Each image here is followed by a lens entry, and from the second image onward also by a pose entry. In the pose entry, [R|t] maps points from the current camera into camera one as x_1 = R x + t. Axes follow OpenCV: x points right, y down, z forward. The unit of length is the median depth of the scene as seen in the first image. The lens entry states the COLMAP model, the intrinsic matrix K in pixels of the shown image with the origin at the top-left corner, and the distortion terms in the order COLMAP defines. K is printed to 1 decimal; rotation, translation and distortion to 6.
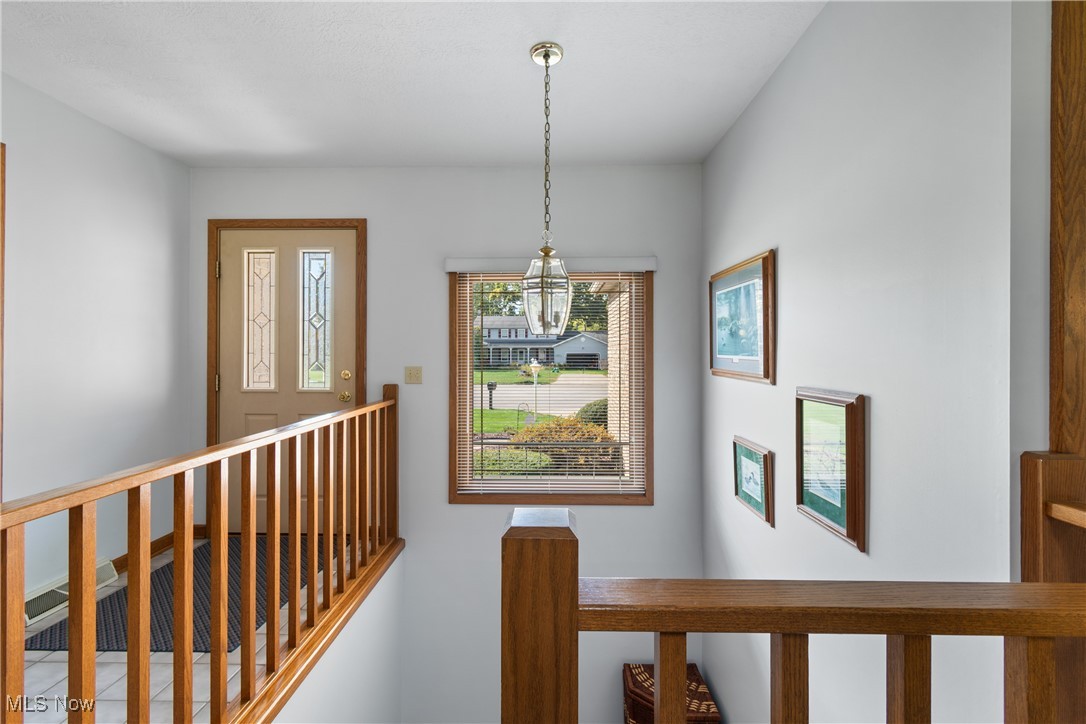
lens RADIAL K [[481.5, 0, 541.1], [0, 481.5, 354.6], [0, 0, 1]] dist [0.003735, 0.000768]
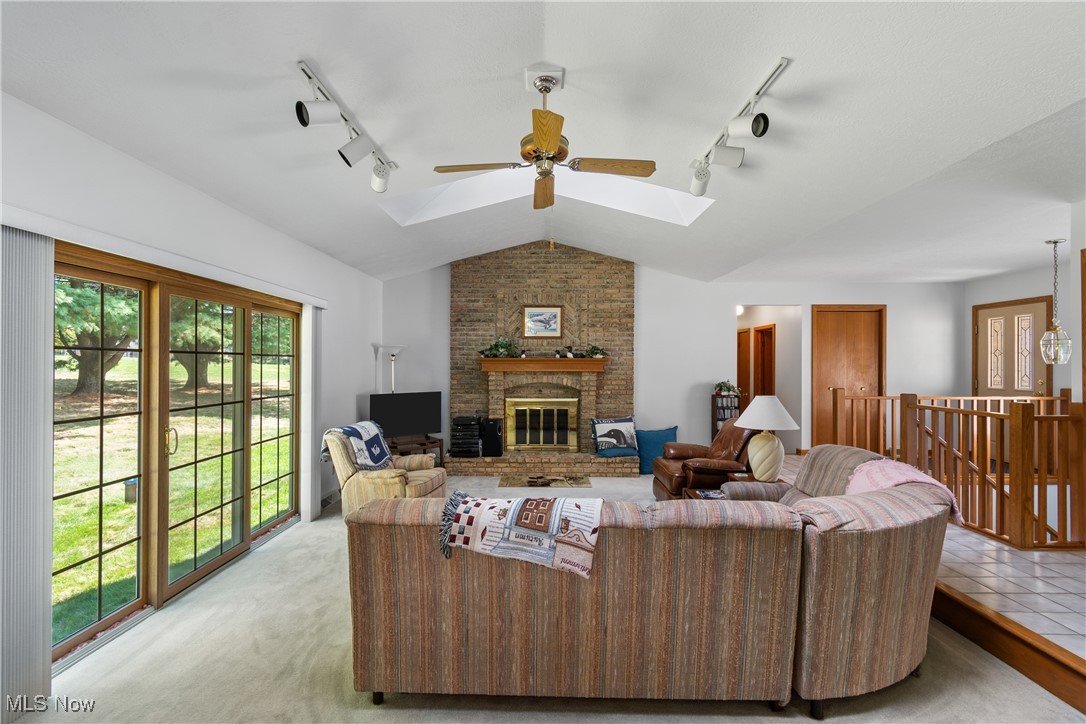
lens RADIAL K [[481.5, 0, 540.2], [0, 481.5, 363.9], [0, 0, 1]] dist [0.003735, 0.000768]
pose [[0.011183, -0.000106, -0.999937, 1.387068], [-0.011582, 0.999933, -0.000236, -0.005335], [0.999870, 0.011584, 0.011181, -0.895922]]
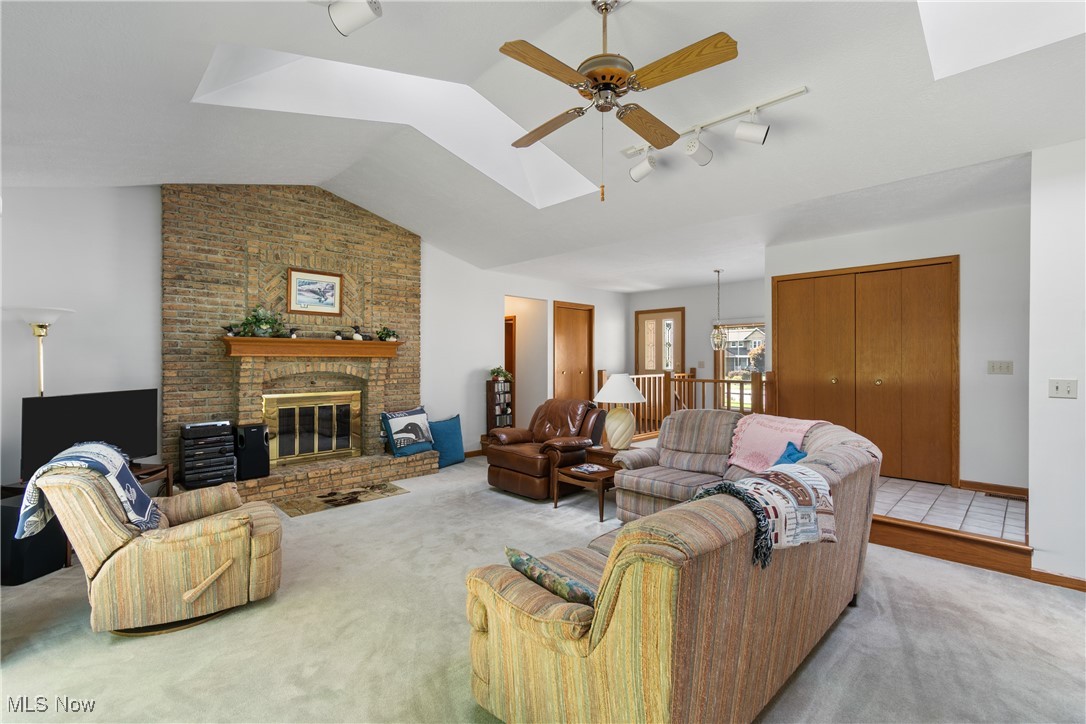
lens RADIAL K [[481.5, 0, 538.5], [0, 481.5, 361.2], [0, 0, 1]] dist [0.003735, 0.000768]
pose [[0.714791, 0.001156, -0.699338, 0.942552], [-0.006640, 0.999965, -0.005133, 0.044217], [0.699307, 0.008312, 0.714773, -1.505467]]
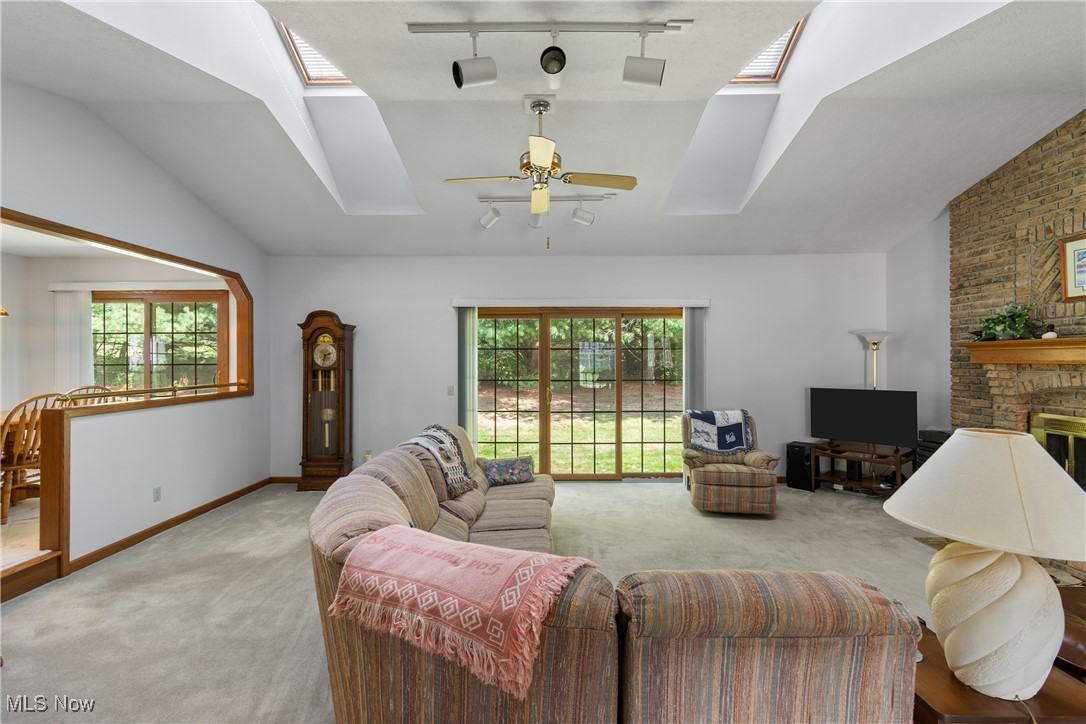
lens RADIAL K [[481.5, 0, 539.6], [0, 481.5, 359.5], [0, 0, 1]] dist [0.003735, 0.000768]
pose [[-0.999931, 0.002547, -0.011451, 0.493693], [0.002471, 0.999974, 0.006725, 0.006216], [0.011468, 0.006696, -0.999912, 0.174229]]
